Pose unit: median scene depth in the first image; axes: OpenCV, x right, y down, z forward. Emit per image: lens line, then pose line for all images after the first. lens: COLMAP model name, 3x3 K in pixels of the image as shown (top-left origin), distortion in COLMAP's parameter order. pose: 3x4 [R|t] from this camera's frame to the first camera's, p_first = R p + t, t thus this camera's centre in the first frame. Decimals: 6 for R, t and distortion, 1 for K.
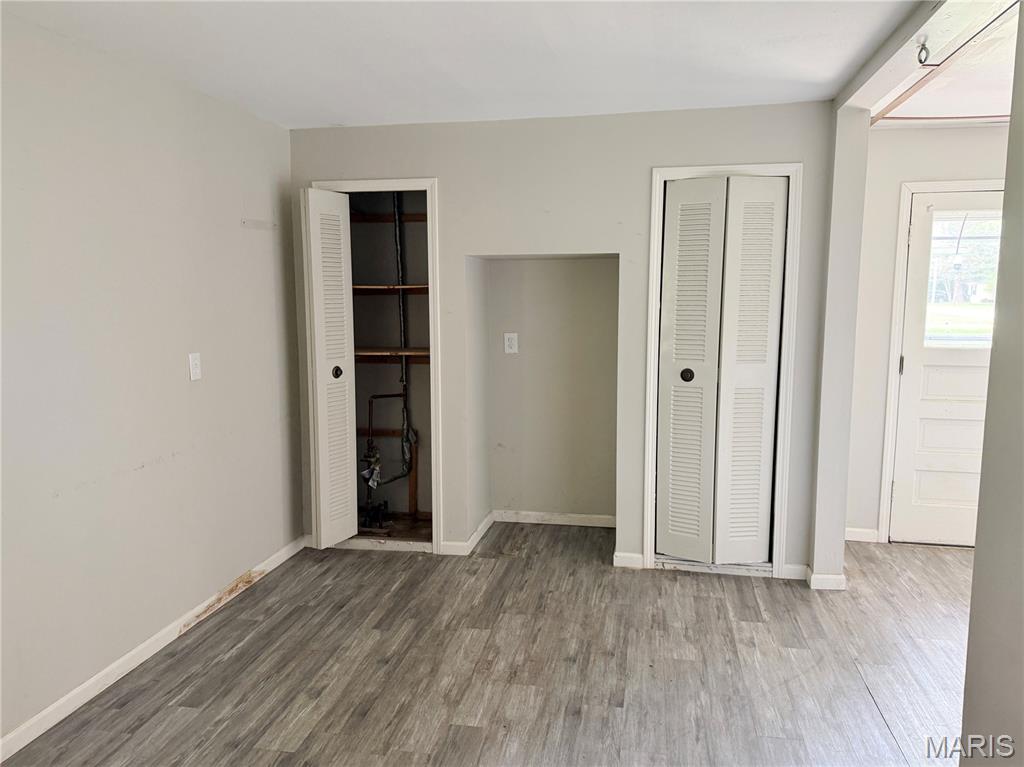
lens RADIAL K [[721.4, 0, 513.1], [0, 721.4, 385.6], [0, 0, 1]] dist [0.028651, -0.050592]
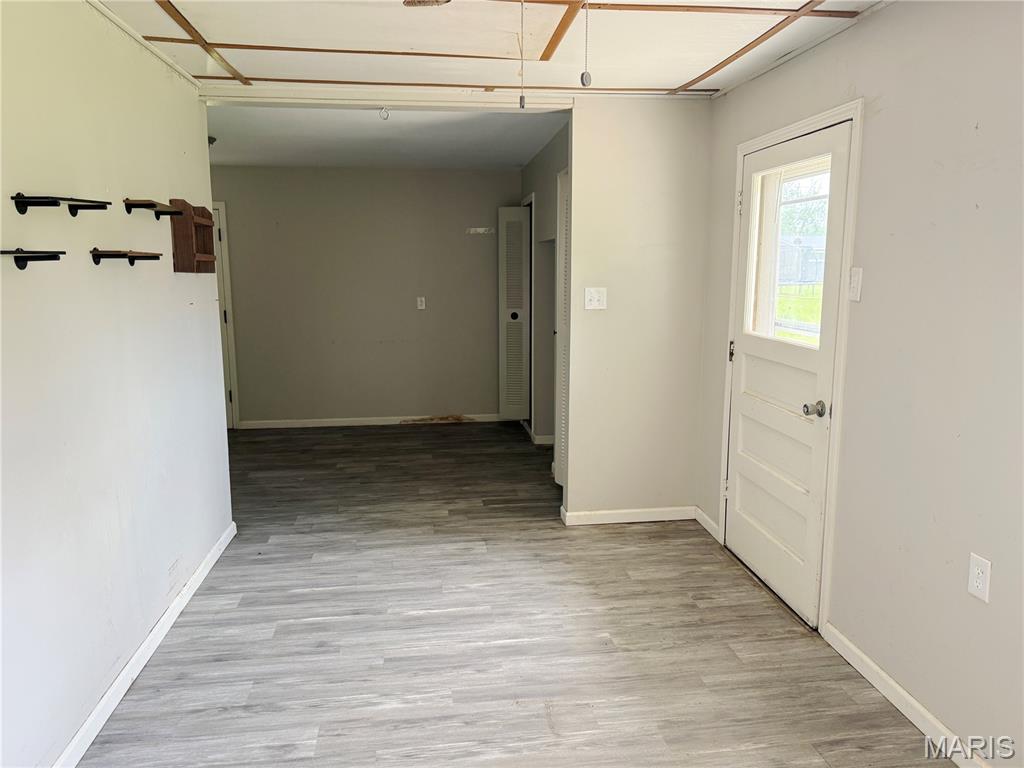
lens RADIAL K [[721.4, 0, 513.7], [0, 721.4, 382.3], [0, 0, 1]] dist [0.028651, -0.050592]
pose [[0.314587, 0.154199, -0.936620, 1.644829], [-0.104755, 0.986330, 0.127198, -0.095023], [0.943431, 0.058101, 0.326440, 0.580119]]
